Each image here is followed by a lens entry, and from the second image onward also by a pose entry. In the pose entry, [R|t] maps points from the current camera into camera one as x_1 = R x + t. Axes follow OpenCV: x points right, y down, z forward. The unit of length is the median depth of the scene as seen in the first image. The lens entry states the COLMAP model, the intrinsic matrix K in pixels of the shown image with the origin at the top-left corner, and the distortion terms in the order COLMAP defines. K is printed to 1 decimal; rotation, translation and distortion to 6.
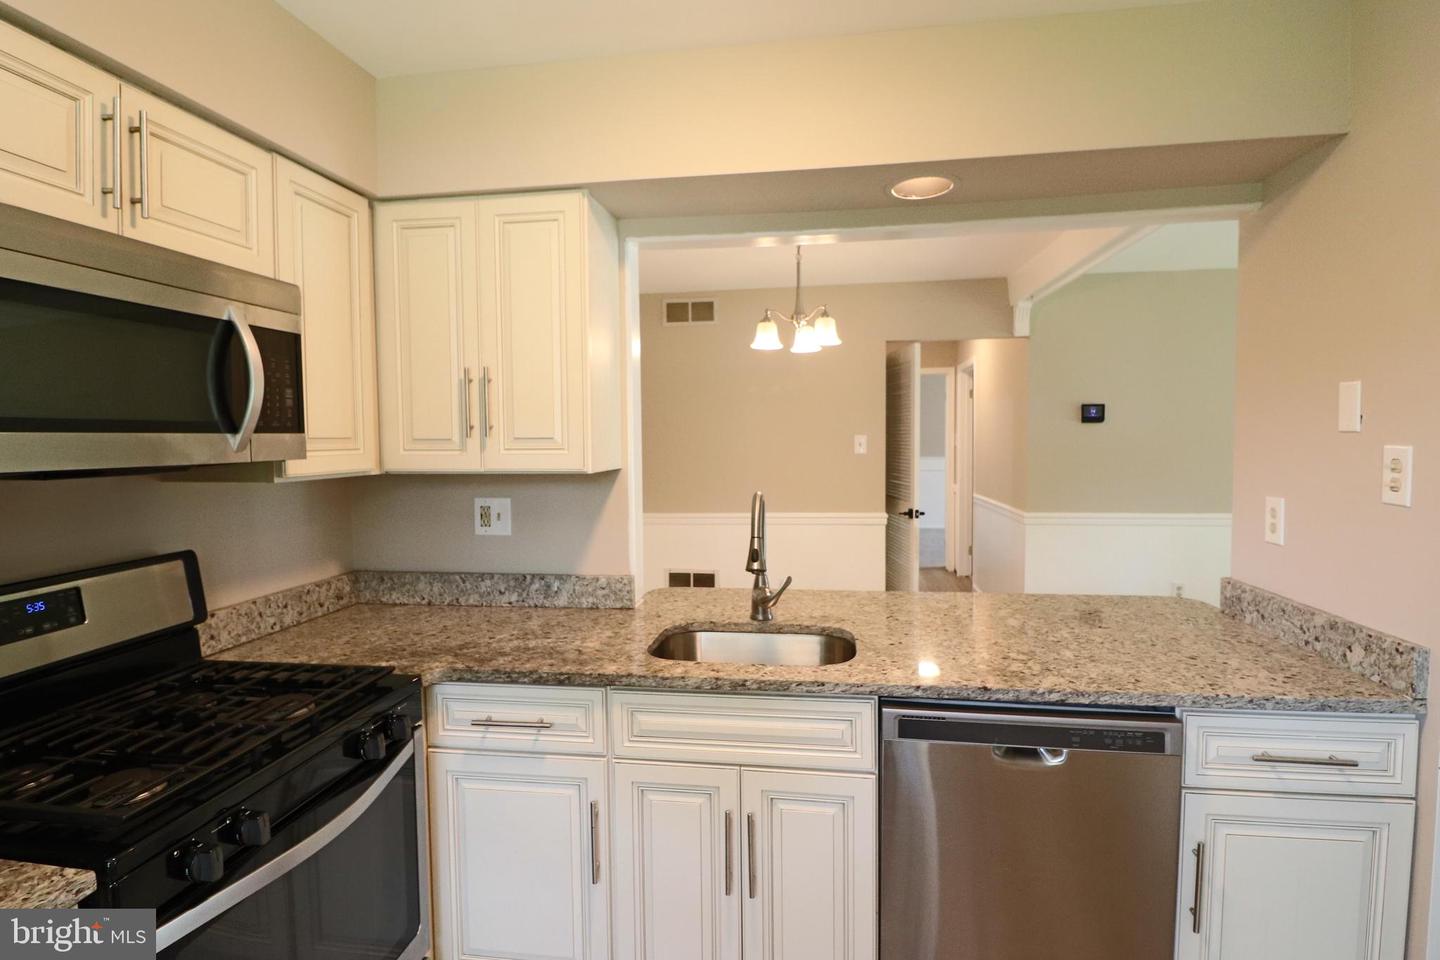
lens RADIAL K [[742.7, 0, 718.8], [0, 742.7, 473.5], [0, 0, 1]] dist [-0.007487, -0.003070]
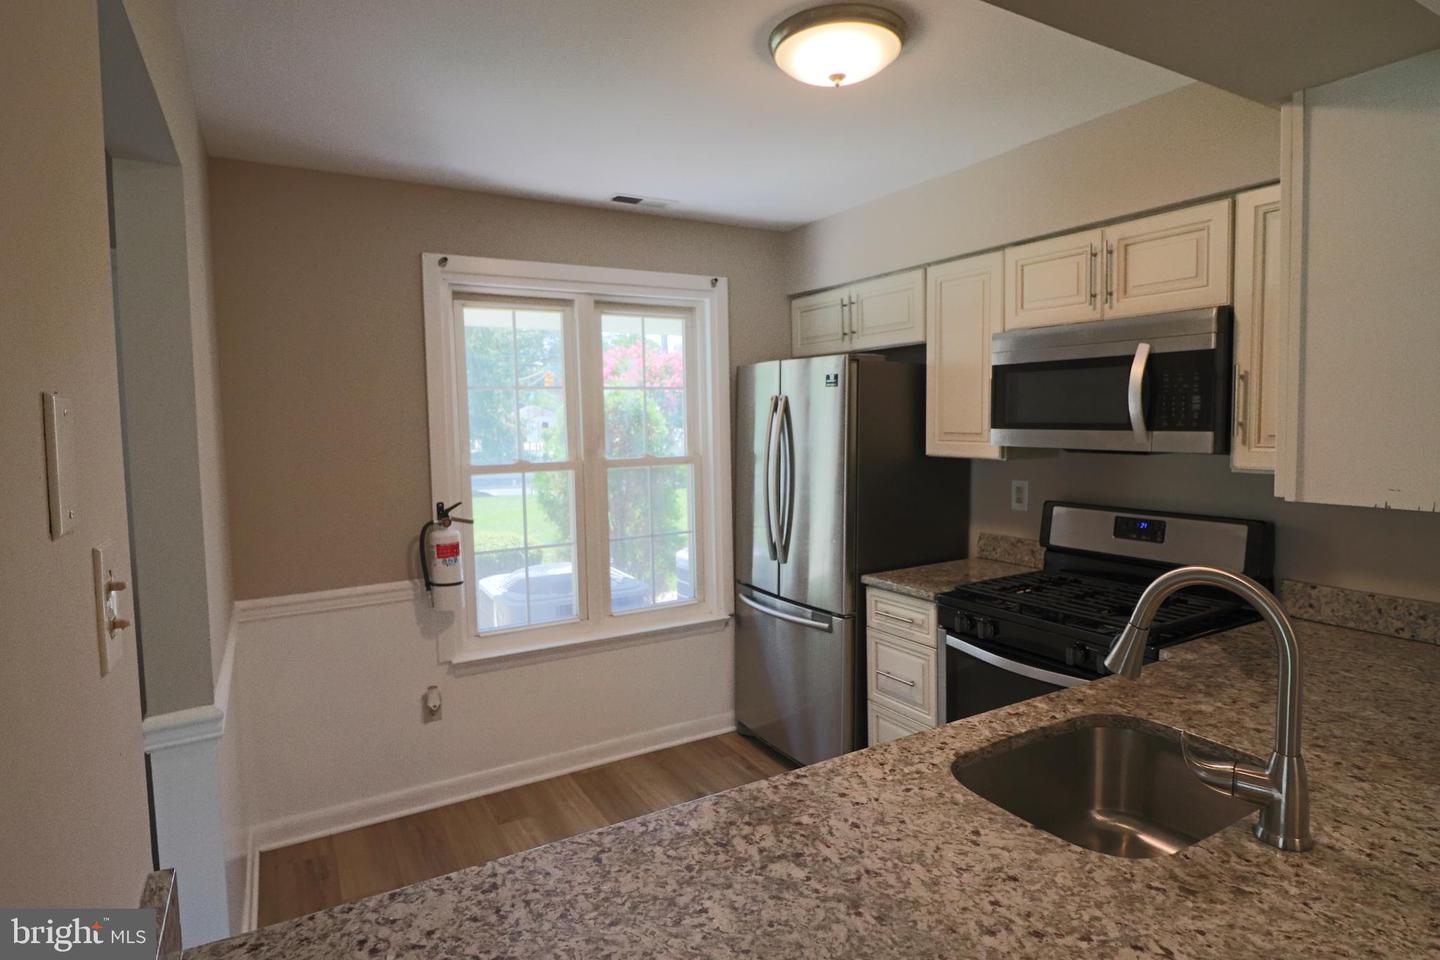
lens RADIAL K [[768.2, 0, 725.9], [0, 768.2, 471.9], [0, 0, 1]] dist [-0.001508, -0.011799]
pose [[-0.775564, 0.068769, -0.627512, 0.773909], [-0.009269, 0.992701, 0.120246, -0.122331], [0.631201, 0.099075, -0.769266, 1.371663]]
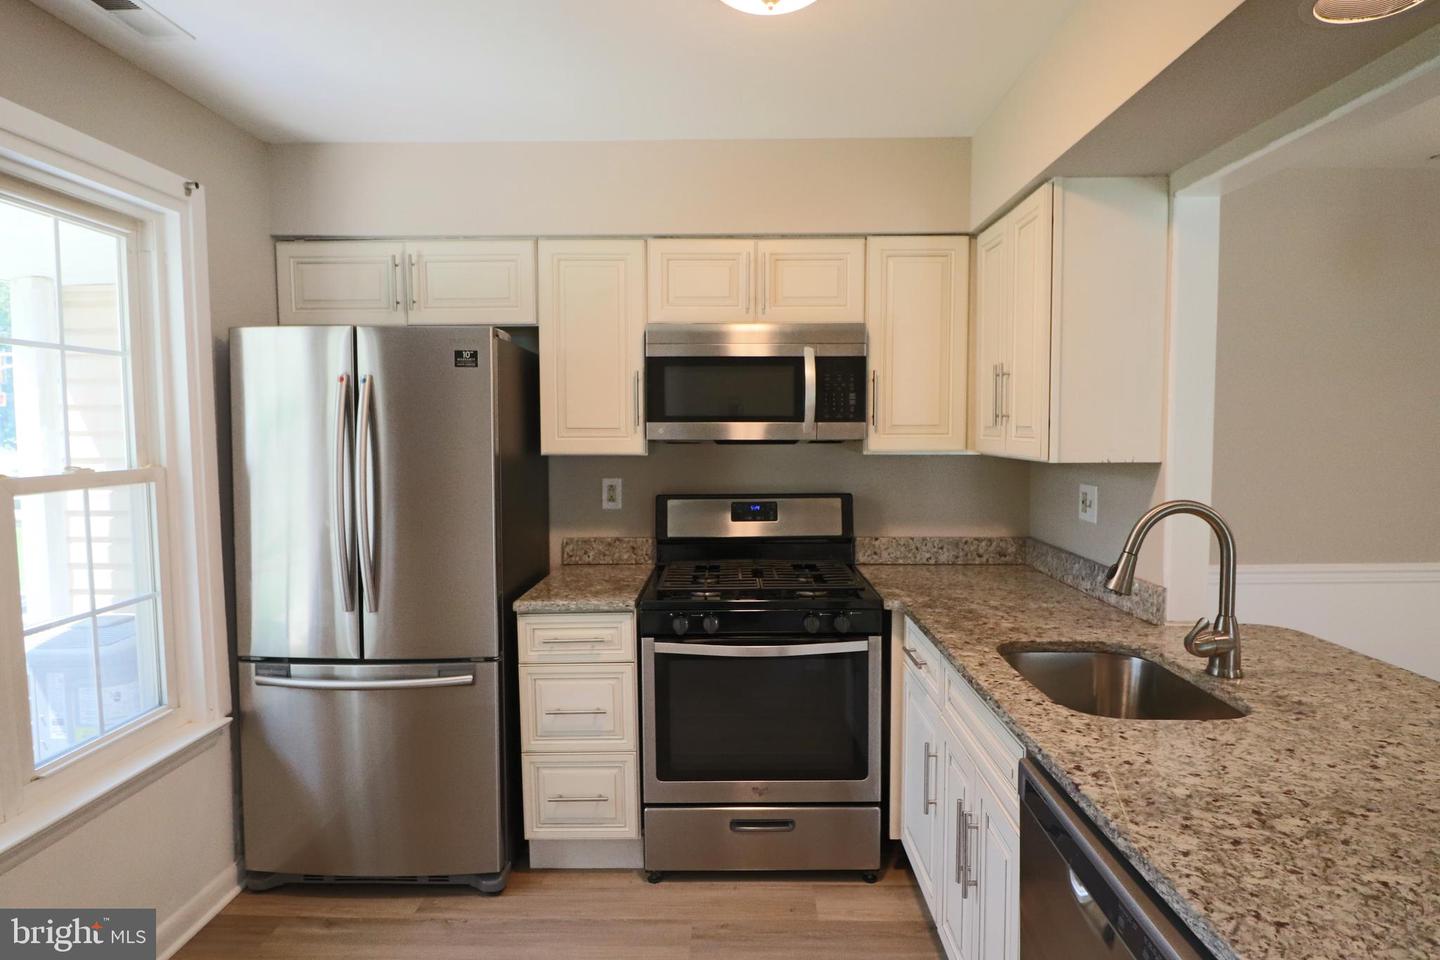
lens RADIAL K [[768.2, 0, 726.9], [0, 768.2, 476.4], [0, 0, 1]] dist [-0.001508, -0.011799]
pose [[0.136165, 0.074455, -0.987884, 0.883741], [-0.049065, 0.996455, 0.068339, -0.034628], [0.989470, 0.039165, 0.139335, 0.481411]]
